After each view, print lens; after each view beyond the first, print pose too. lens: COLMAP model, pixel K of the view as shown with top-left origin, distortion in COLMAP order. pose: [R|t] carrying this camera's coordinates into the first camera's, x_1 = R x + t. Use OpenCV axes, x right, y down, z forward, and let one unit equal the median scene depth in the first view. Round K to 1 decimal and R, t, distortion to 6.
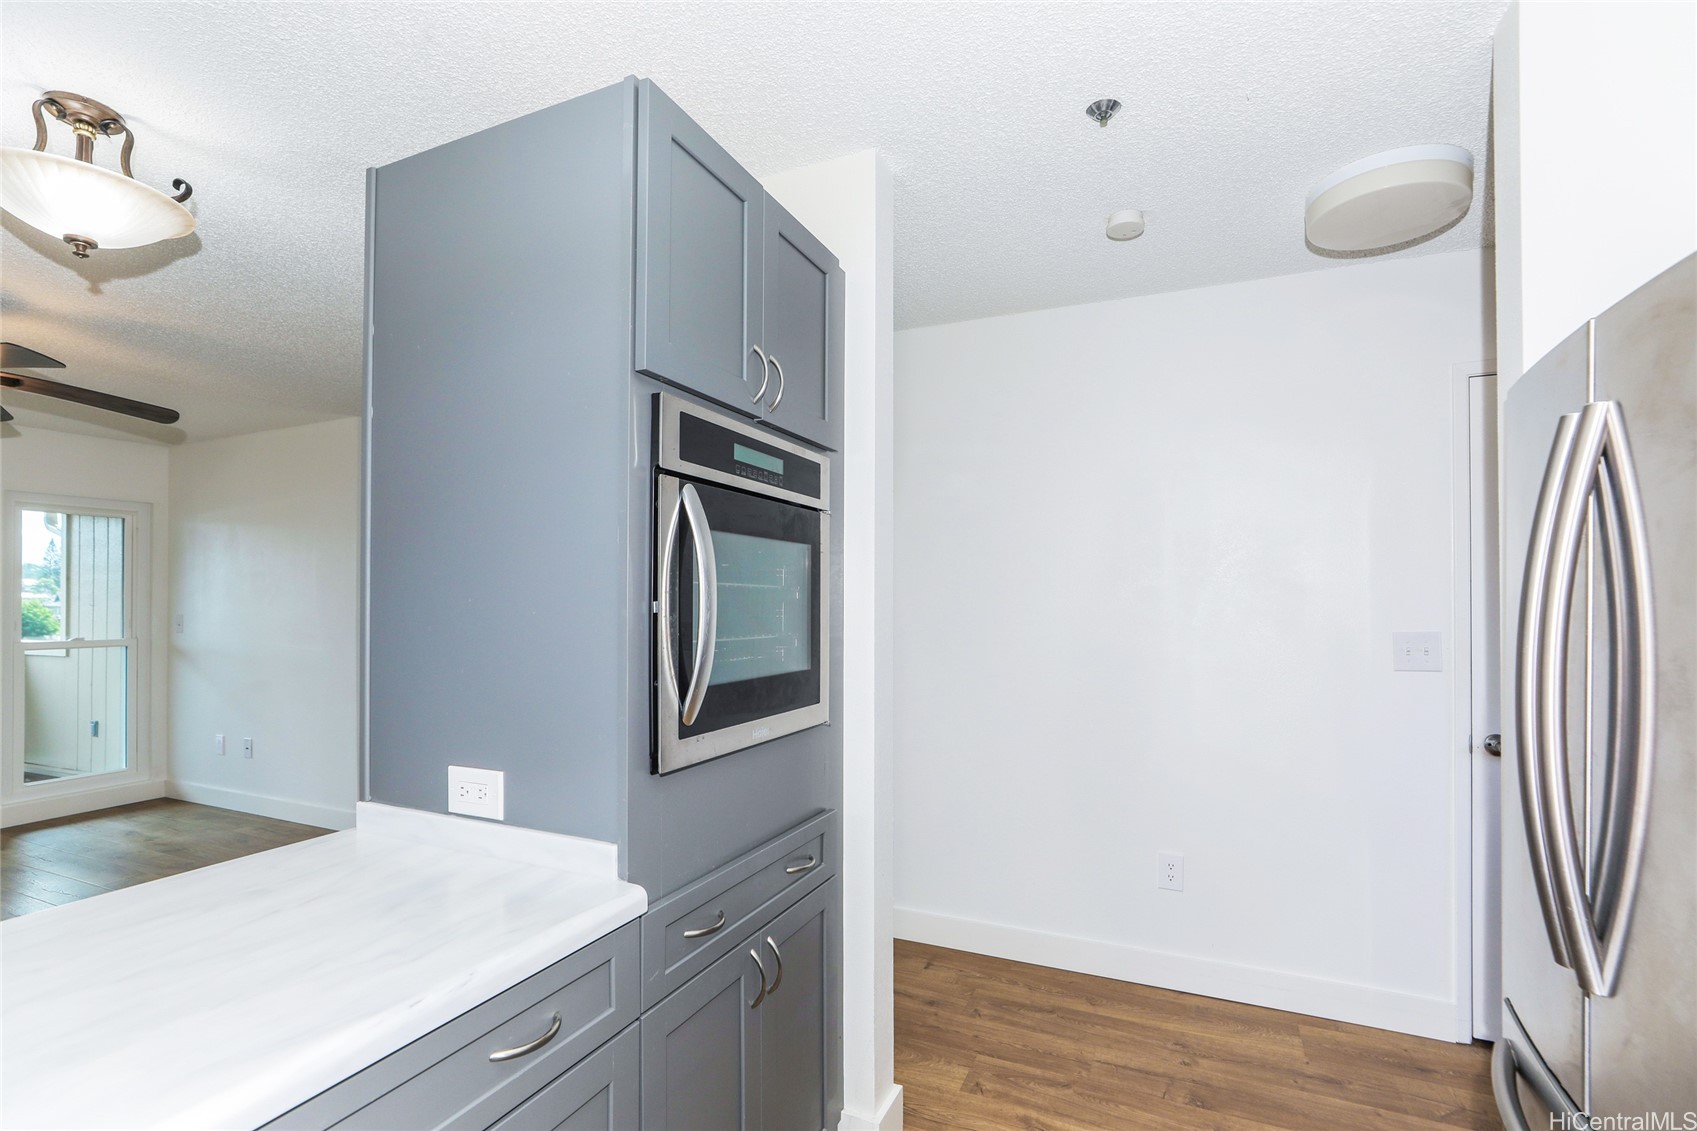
lens RADIAL K [[786.9, 0, 854.0], [0, 786.9, 585.8], [0, 0, 1]] dist [0.001152, 0.001054]
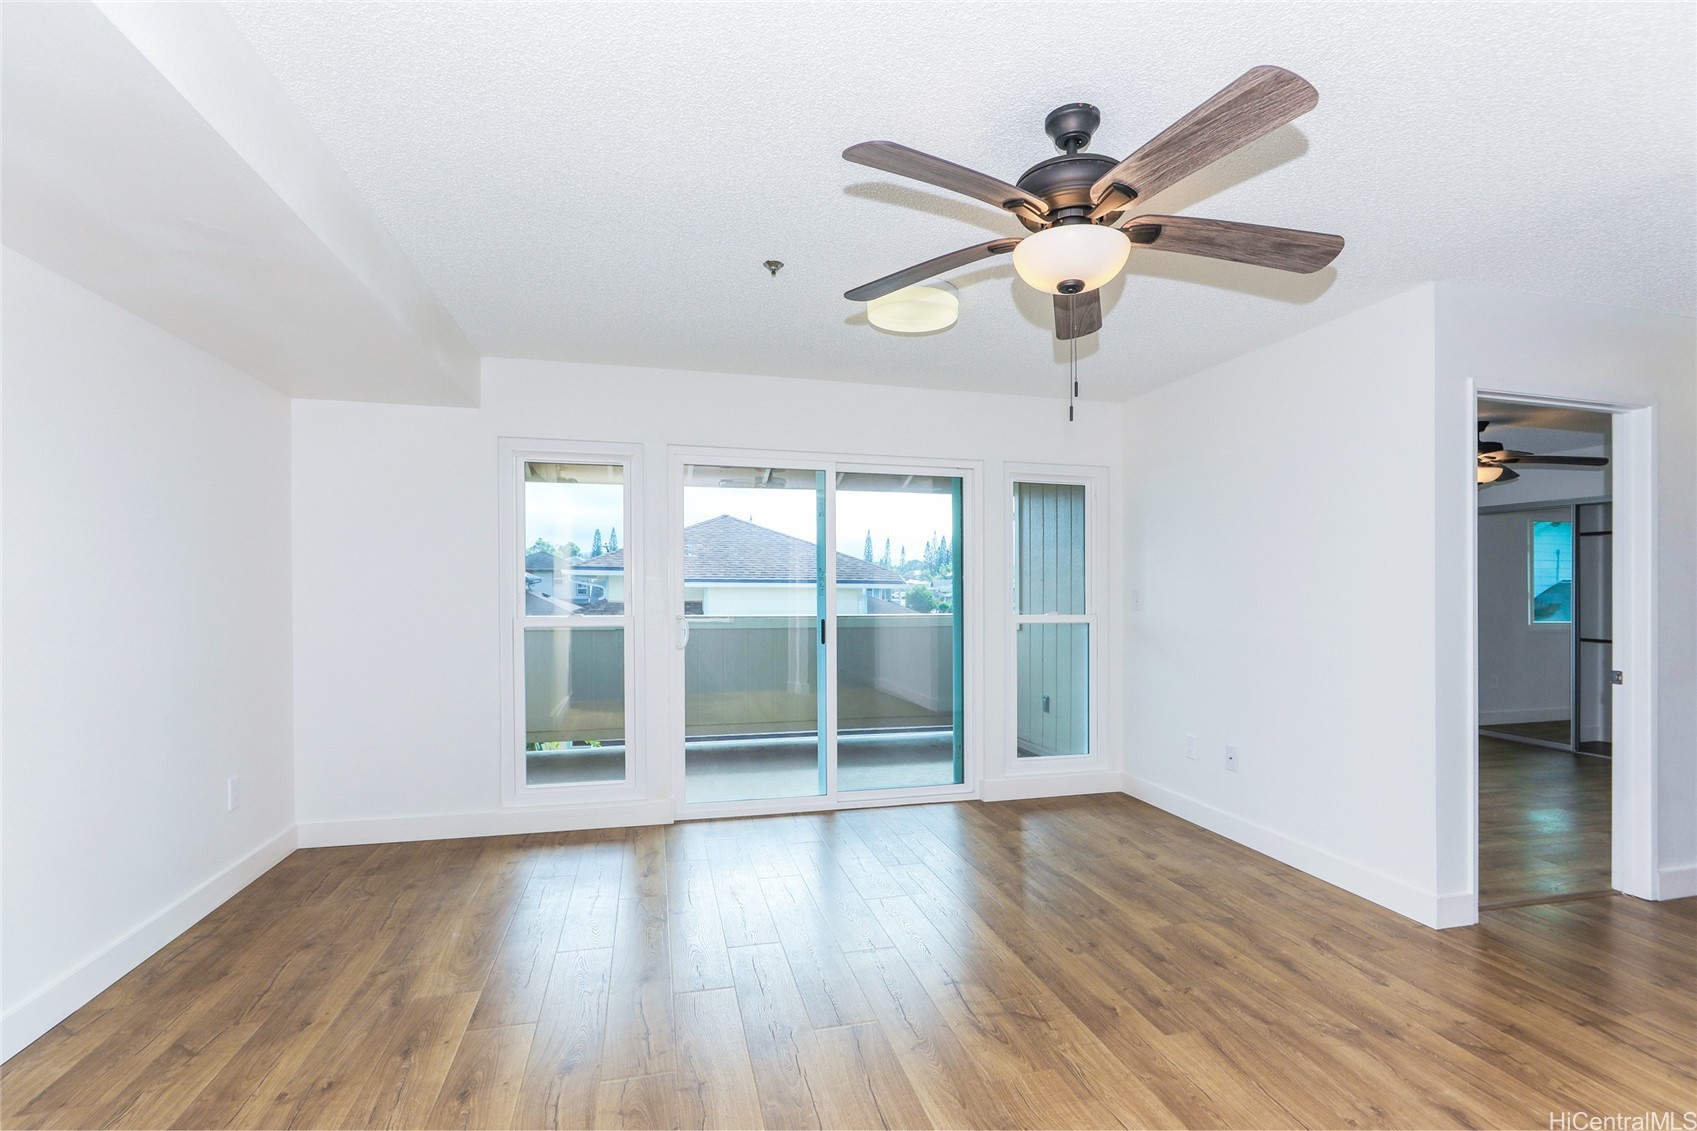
lens RADIAL K [[786.9, 0, 854.0], [0, 786.9, 585.8], [0, 0, 1]] dist [0.001152, 0.001054]
pose [[0.635078, 0.001776, -0.772446, -1.152455], [0.010942, 0.999876, 0.011295, 0.058710], [0.772371, -0.015626, 0.634980, 0.605538]]
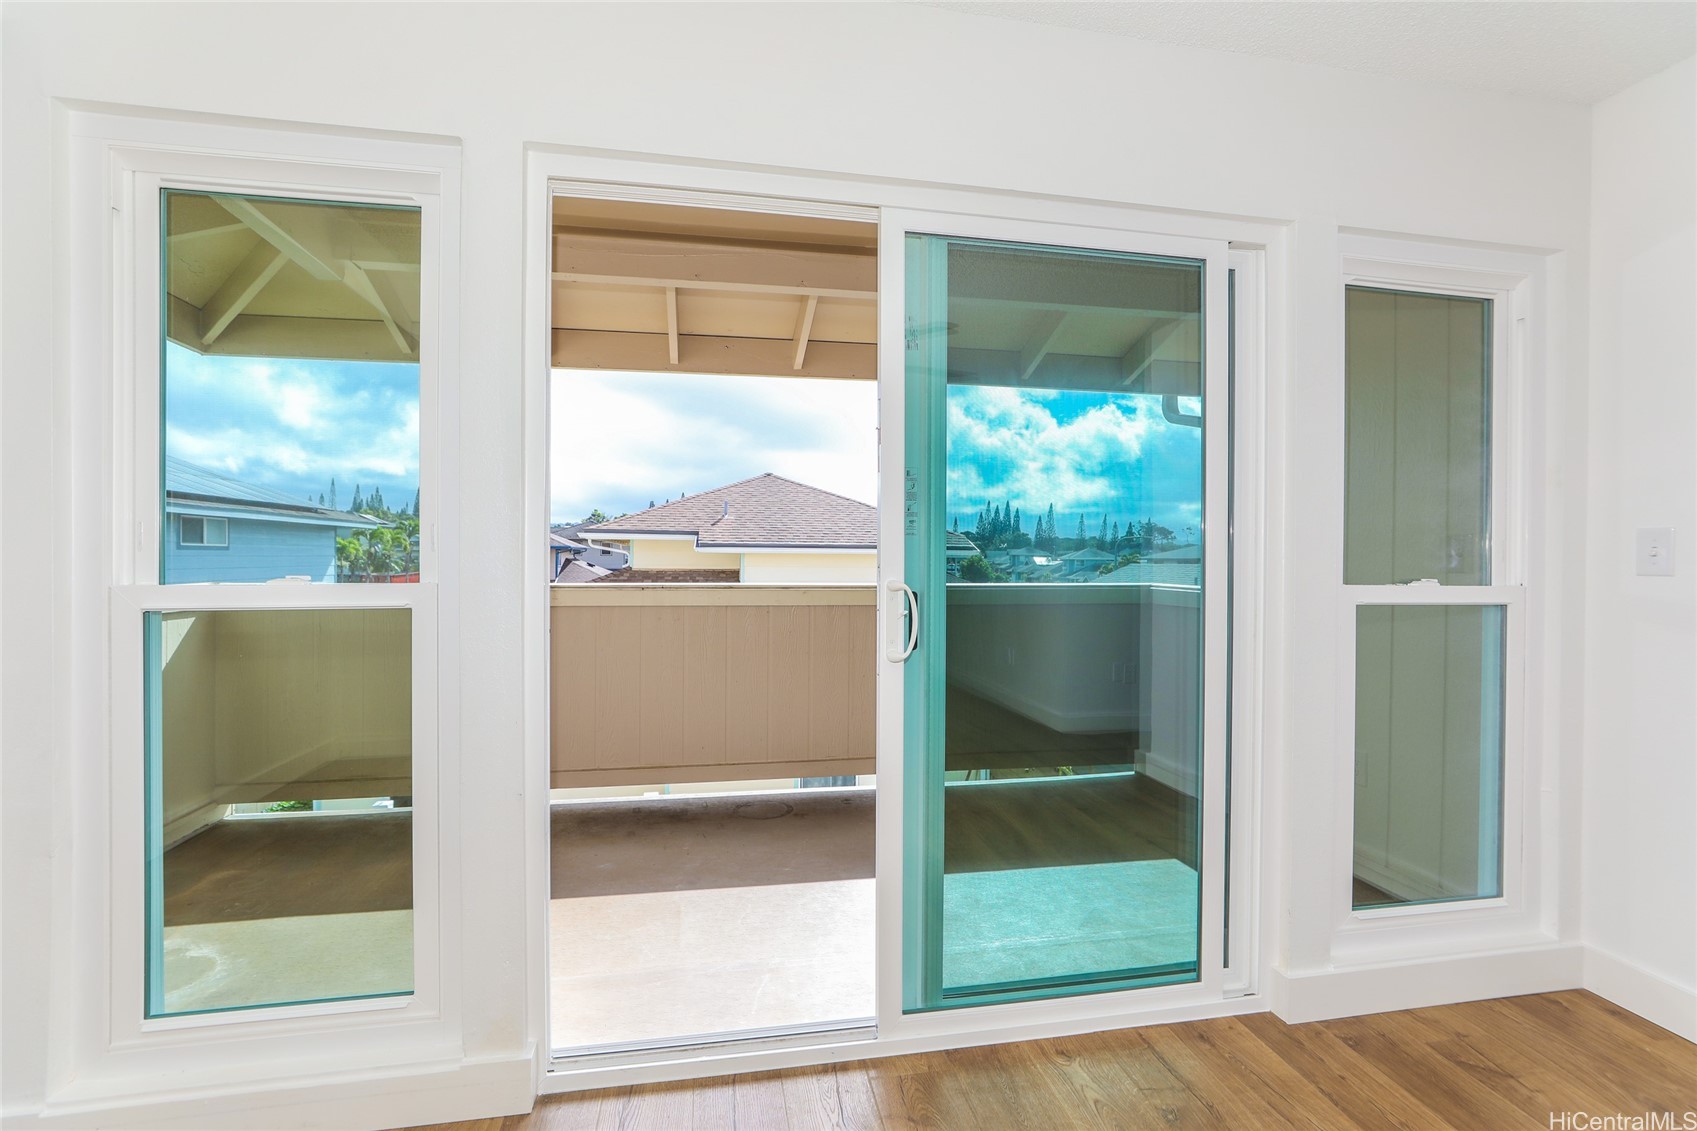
lens RADIAL K [[790.5, 0, 851.5], [0, 790.5, 558.5], [0, 0, 1]] dist [0.002123, 0.000421]
pose [[0.581362, 0.006030, -0.813623, -2.257606], [0.005657, 0.999918, 0.011453, 0.132938], [0.813625, -0.011261, 0.581280, 1.384440]]
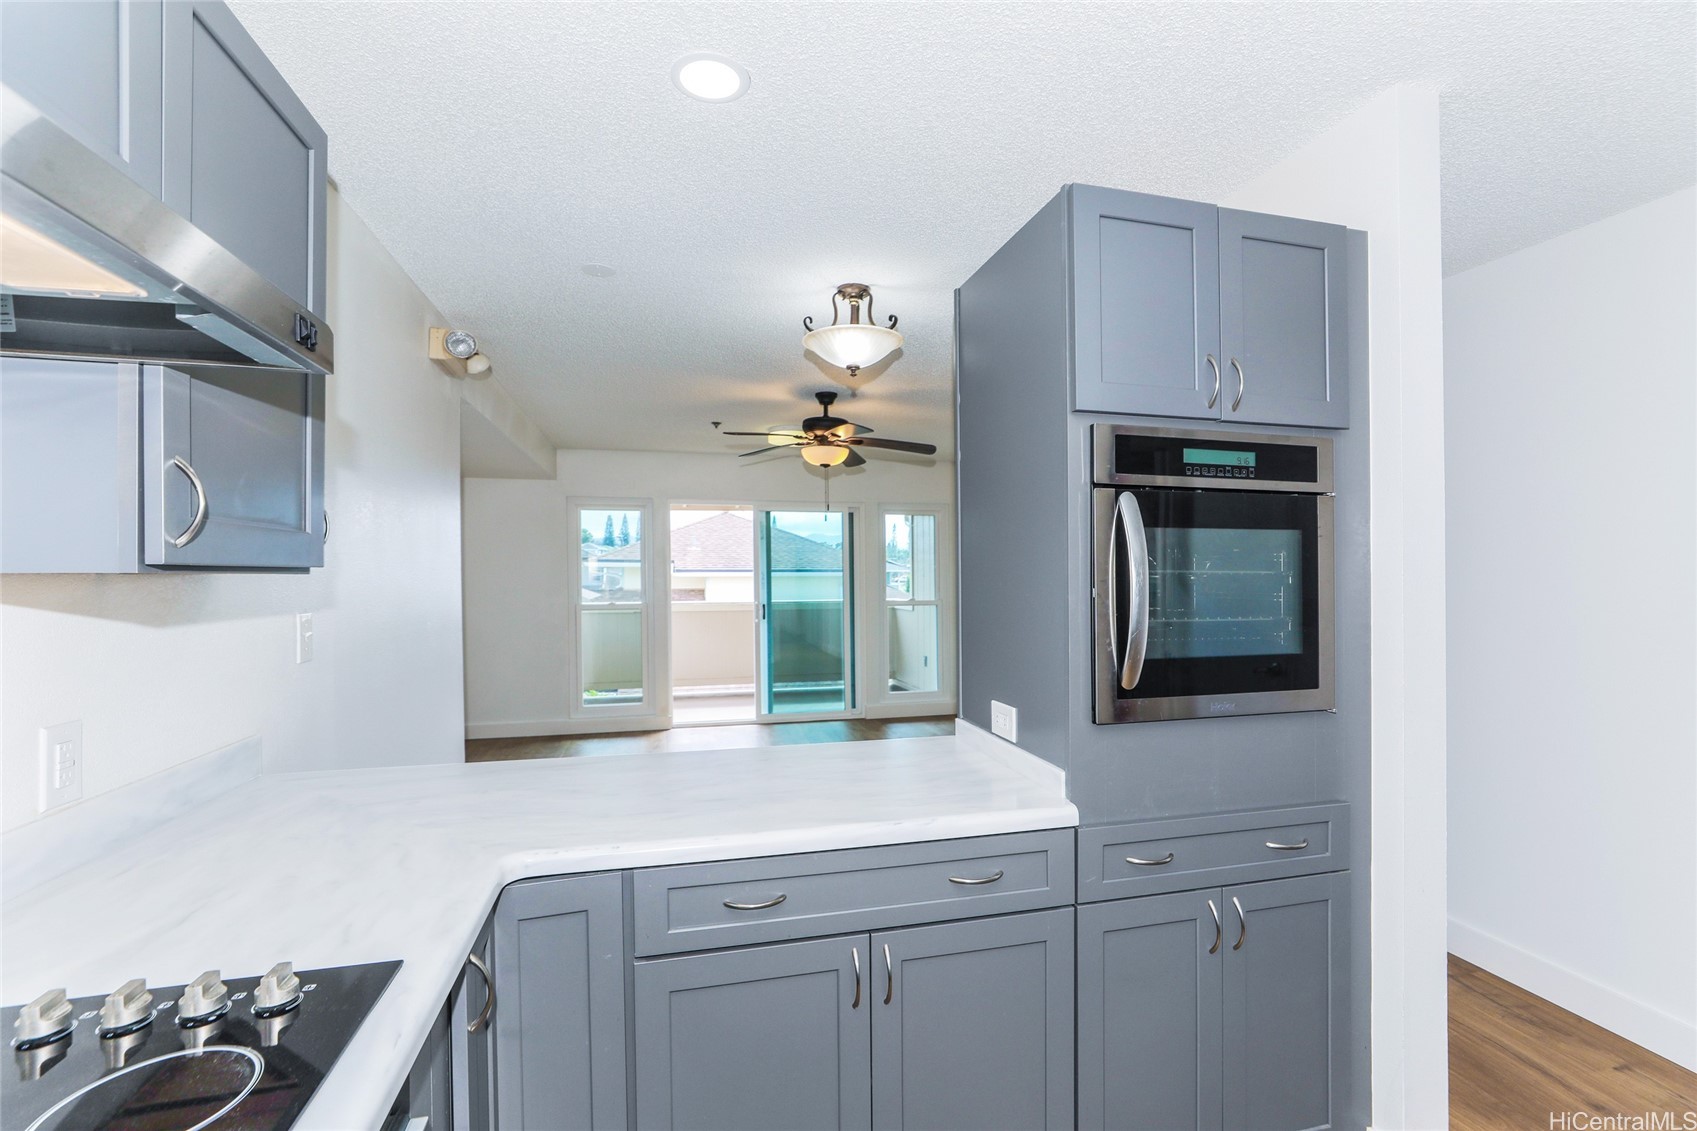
lens RADIAL K [[802.6, 0, 829.9], [0, 802.6, 570.2], [0, 0, 1]] dist [-0.002964, 0.000238]
pose [[0.598492, -0.001043, -0.801128, 0.393980], [0.017374, 0.999781, 0.011678, -0.023872], [0.800941, -0.020908, 0.598379, -0.084489]]
